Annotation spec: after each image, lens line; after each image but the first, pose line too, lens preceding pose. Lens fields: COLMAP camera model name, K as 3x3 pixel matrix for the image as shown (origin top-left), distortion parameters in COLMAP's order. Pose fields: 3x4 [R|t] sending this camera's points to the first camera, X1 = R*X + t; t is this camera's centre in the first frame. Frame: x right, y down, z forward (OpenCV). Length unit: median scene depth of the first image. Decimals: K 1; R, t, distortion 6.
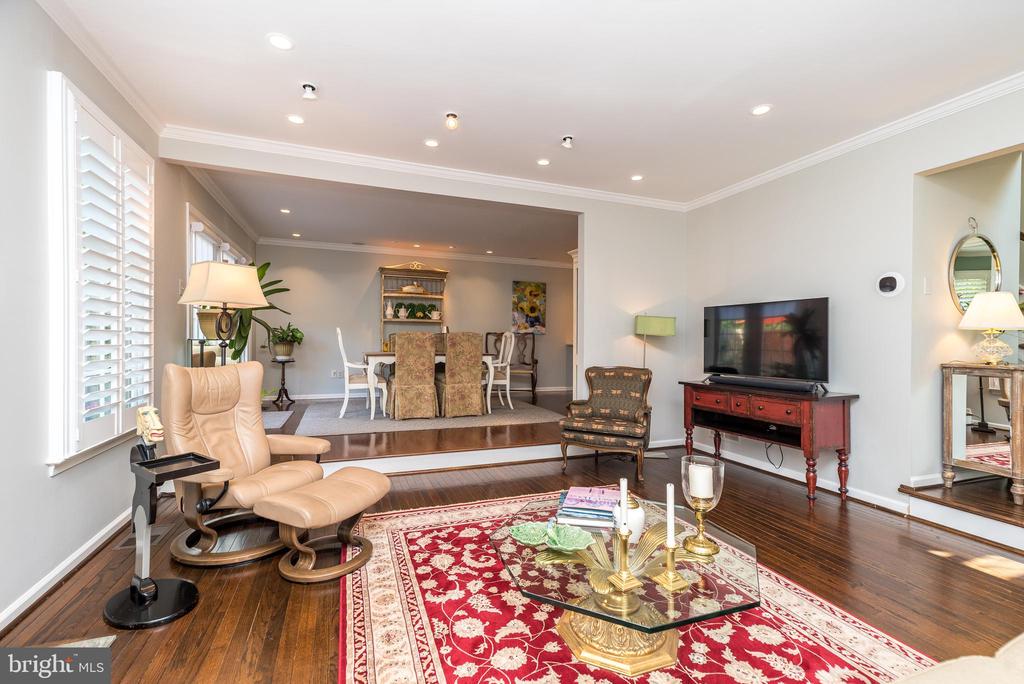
lens RADIAL K [[446.4, 0, 511.9], [0, 446.4, 348.1], [0, 0, 1]] dist [0.002468, 0.000119]
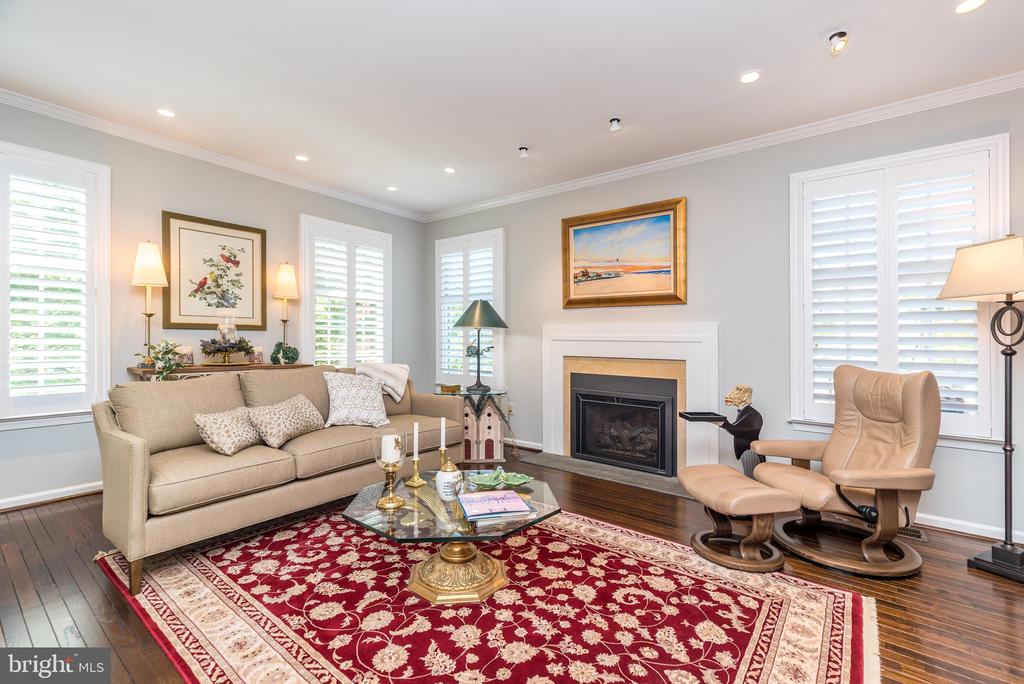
lens RADIAL K [[446.4, 0, 511.9], [0, 446.4, 348.1], [0, 0, 1]] dist [0.002468, 0.000119]
pose [[-0.856278, -0.012908, -0.516353, 0.579388], [-0.030506, 0.999206, 0.025609, -0.009496], [0.515613, 0.037680, -0.855993, 1.626950]]
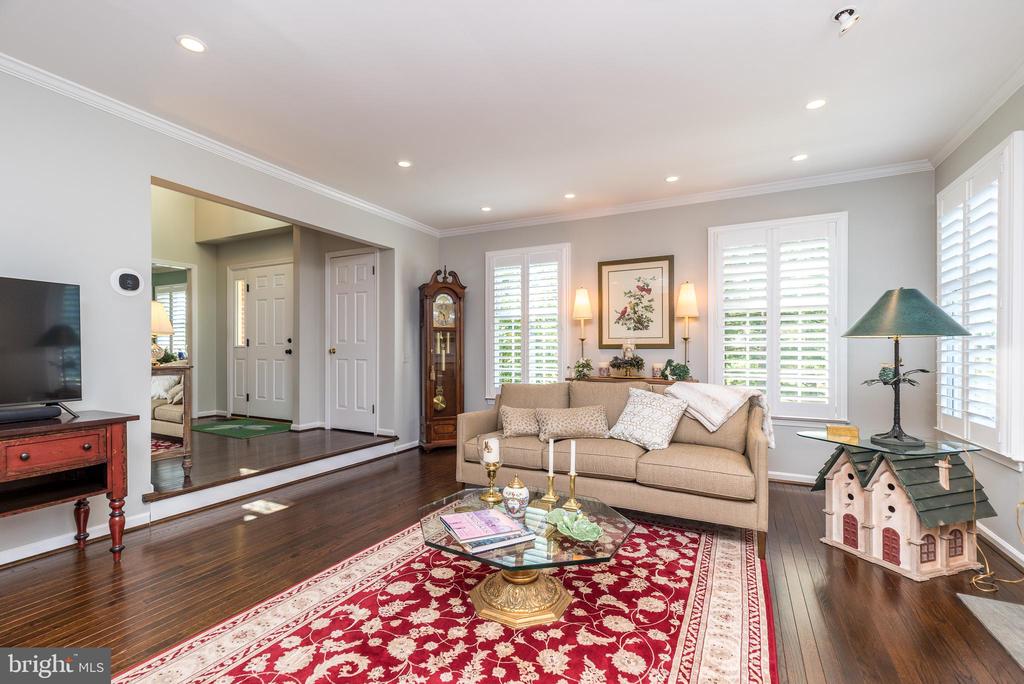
lens RADIAL K [[443.3, 0, 510.3], [0, 443.3, 374.0], [0, 0, 1]] dist [0.001835, 0.000250]
pose [[-0.665657, -0.052815, 0.744387, -0.460183], [-0.001057, 0.997558, 0.069833, -0.027111], [-0.746257, 0.045698, -0.664087, 1.386955]]
